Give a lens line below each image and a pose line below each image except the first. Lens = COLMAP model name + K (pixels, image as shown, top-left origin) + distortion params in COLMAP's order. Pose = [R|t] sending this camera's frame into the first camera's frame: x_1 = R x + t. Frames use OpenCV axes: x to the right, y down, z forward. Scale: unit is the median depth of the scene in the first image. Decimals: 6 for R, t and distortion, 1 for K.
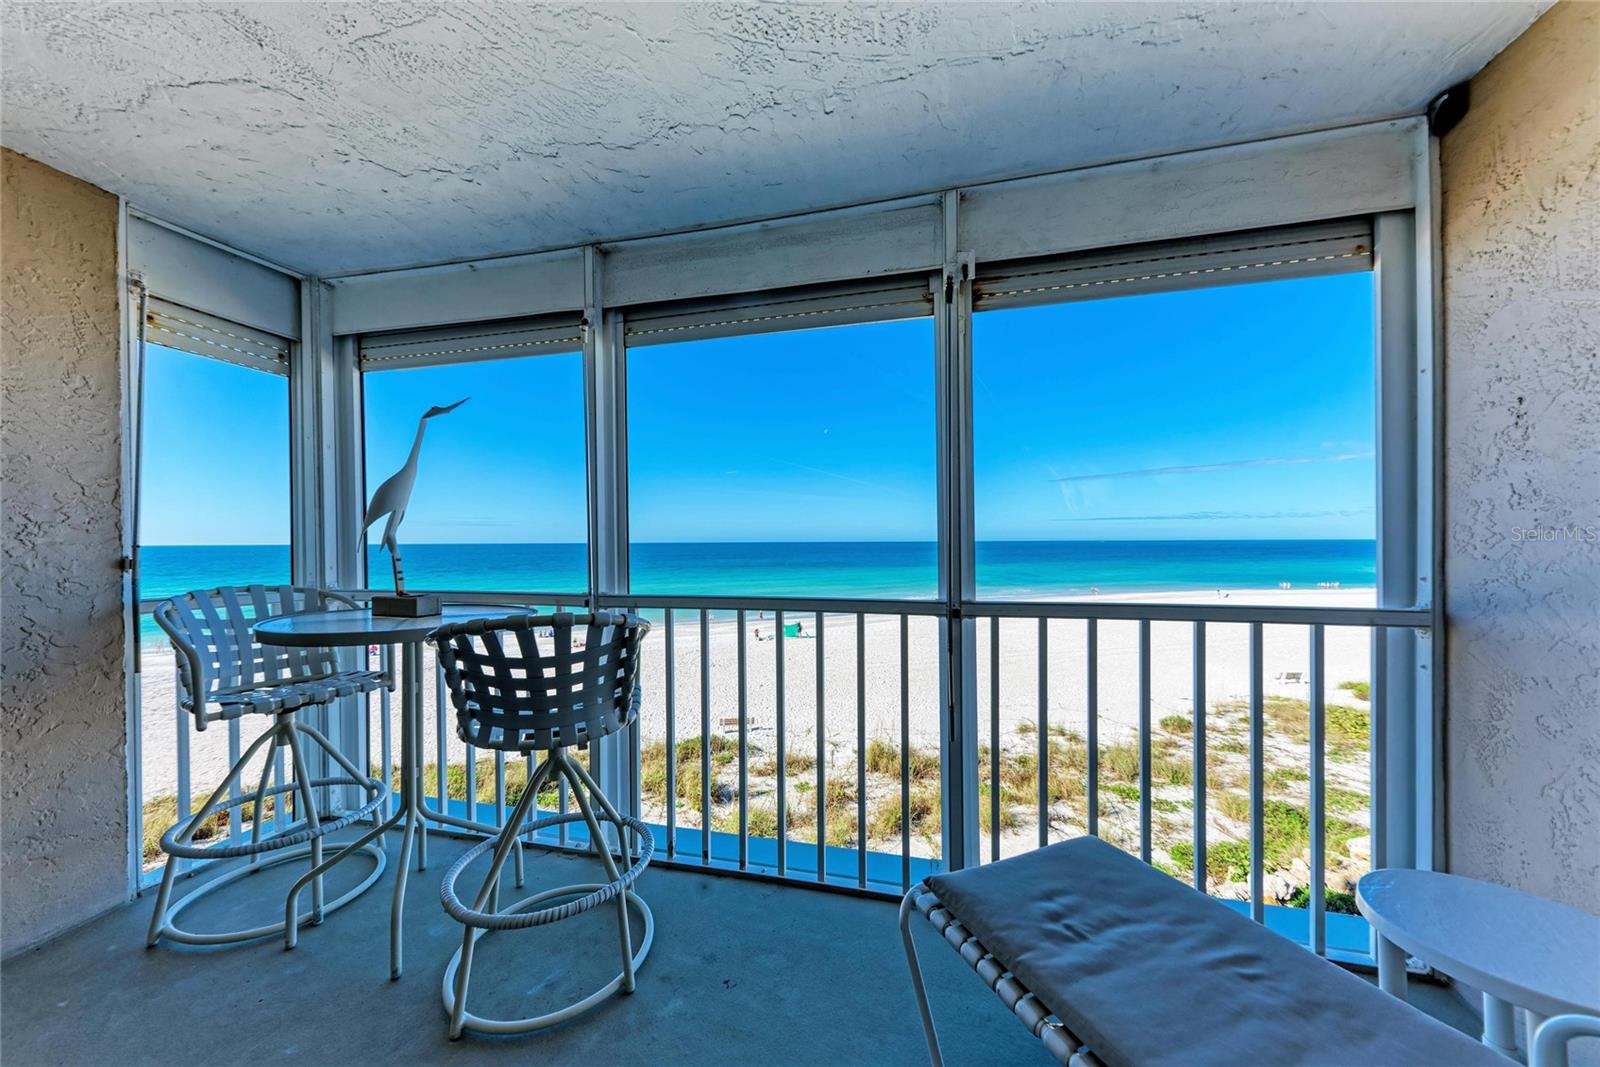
lens RADIAL K [[555.8, 0, 797.6], [0, 555.8, 536.2], [0, 0, 1]] dist [0.011920, -0.001730]
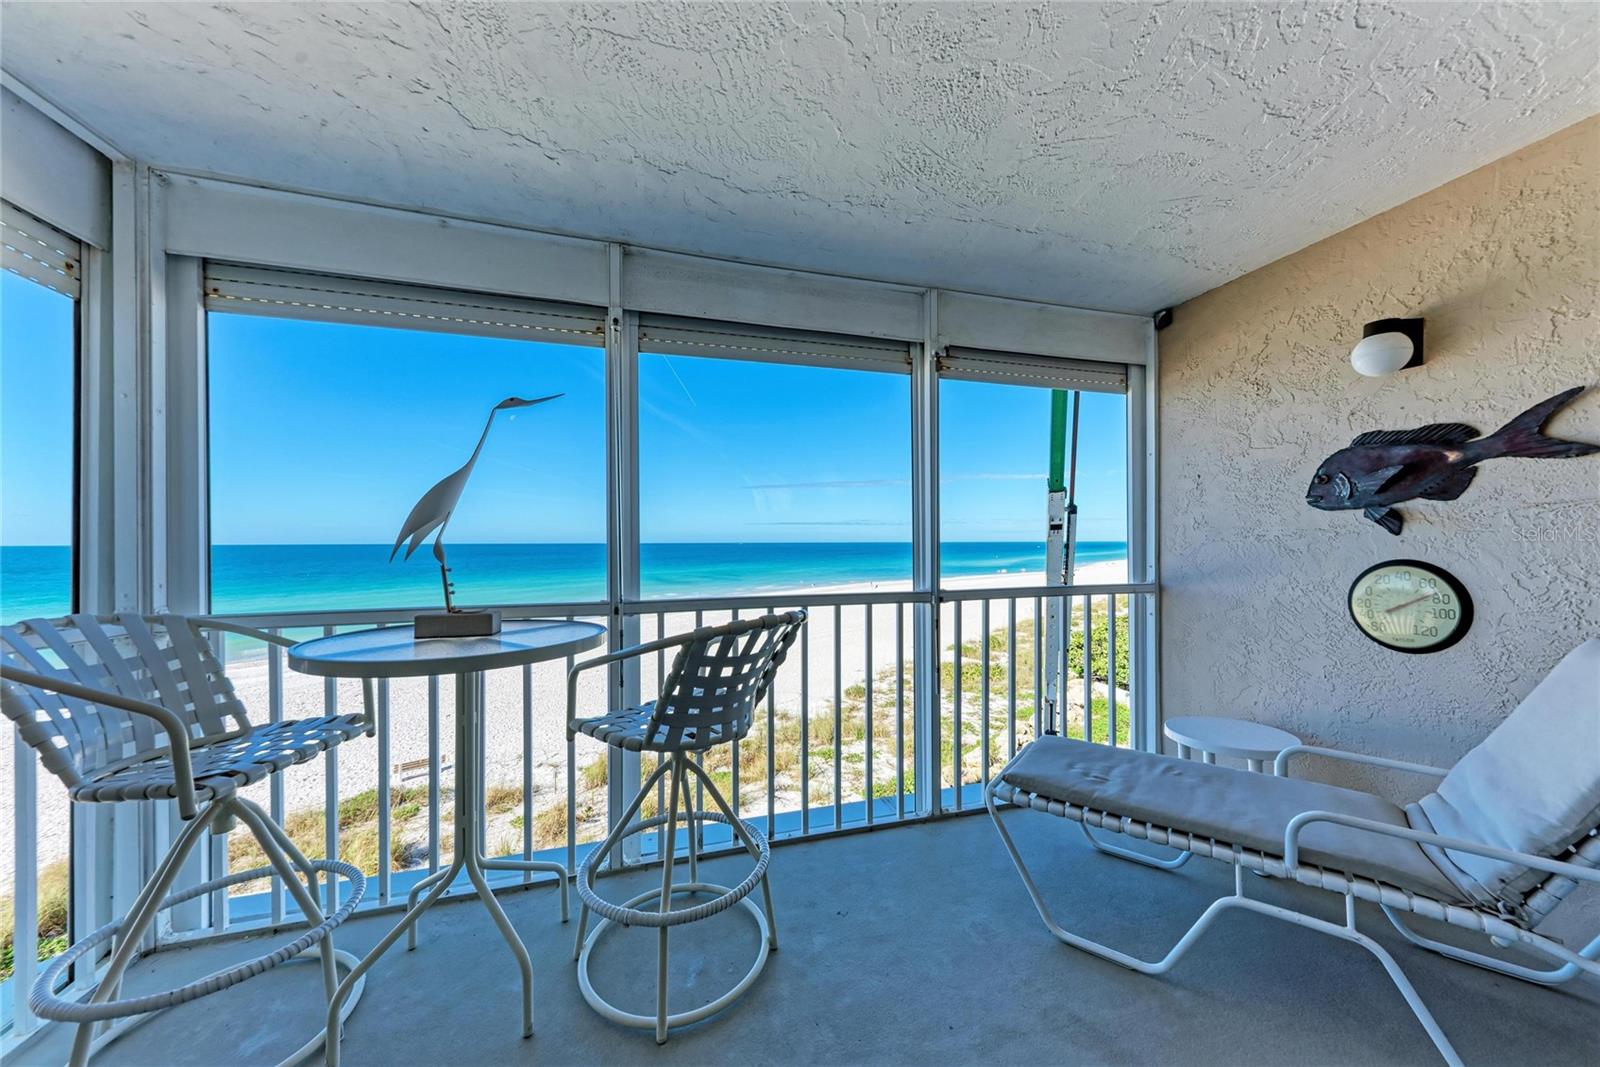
lens RADIAL K [[555.8, 0, 802.9], [0, 555.8, 532.2], [0, 0, 1]] dist [0.011920, -0.001730]
pose [[0.862034, 0.010096, 0.506751, -0.561428], [-0.004771, 0.999919, -0.011806, -0.006351], [-0.506829, 0.007759, 0.862012, -0.002432]]
